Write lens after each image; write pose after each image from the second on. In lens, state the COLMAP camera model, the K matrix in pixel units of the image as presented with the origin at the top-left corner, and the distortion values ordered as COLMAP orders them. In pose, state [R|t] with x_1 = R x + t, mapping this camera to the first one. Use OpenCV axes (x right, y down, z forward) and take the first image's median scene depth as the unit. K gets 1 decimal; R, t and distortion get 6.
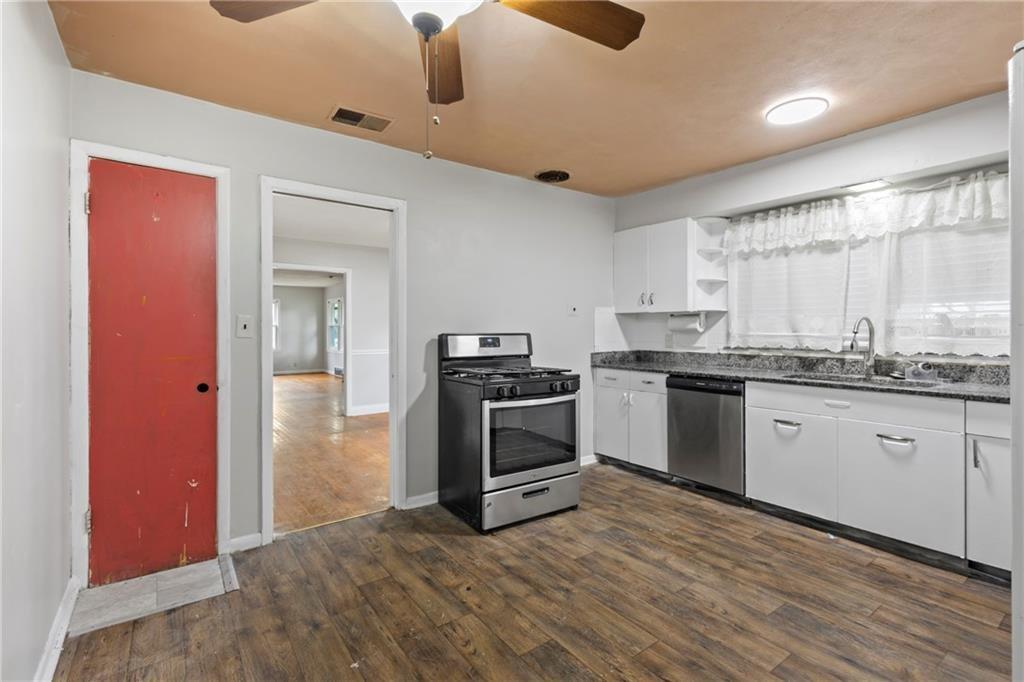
lens RADIAL K [[470.9, 0, 510.1], [0, 470.9, 334.5], [0, 0, 1]] dist [0.013749, -0.000608]
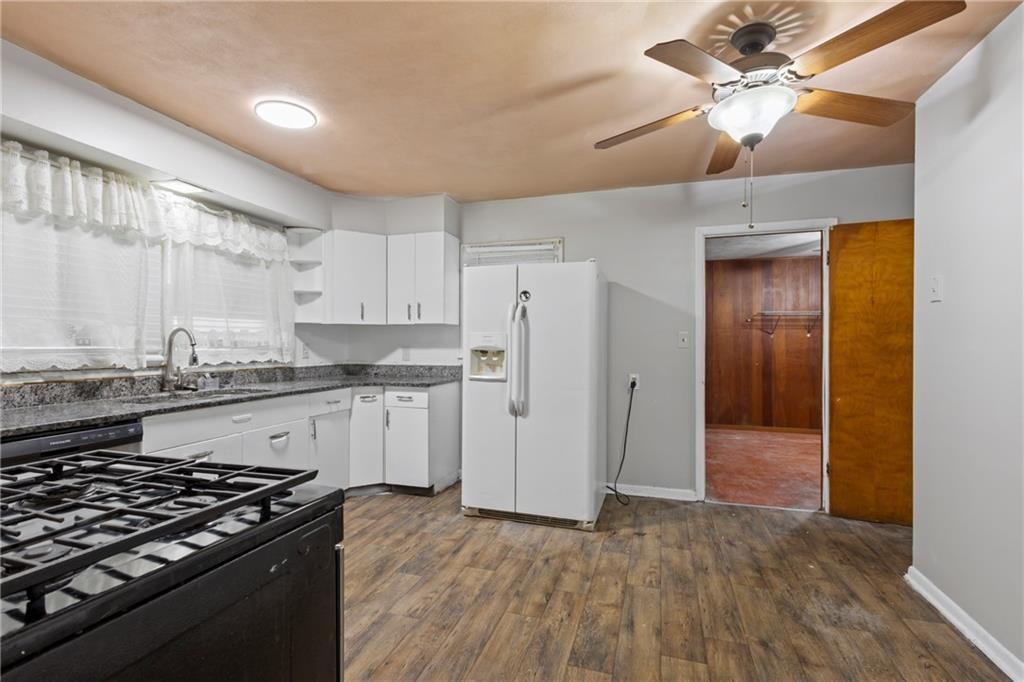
lens RADIAL K [[470.9, 0, 516.9], [0, 470.9, 342.1], [0, 0, 1]] dist [0.013749, -0.000608]
pose [[-0.603902, 0.001570, 0.797057, -0.398456], [0.007123, 0.999969, 0.003427, -0.008054], [-0.797027, 0.007747, -0.603894, 1.078259]]
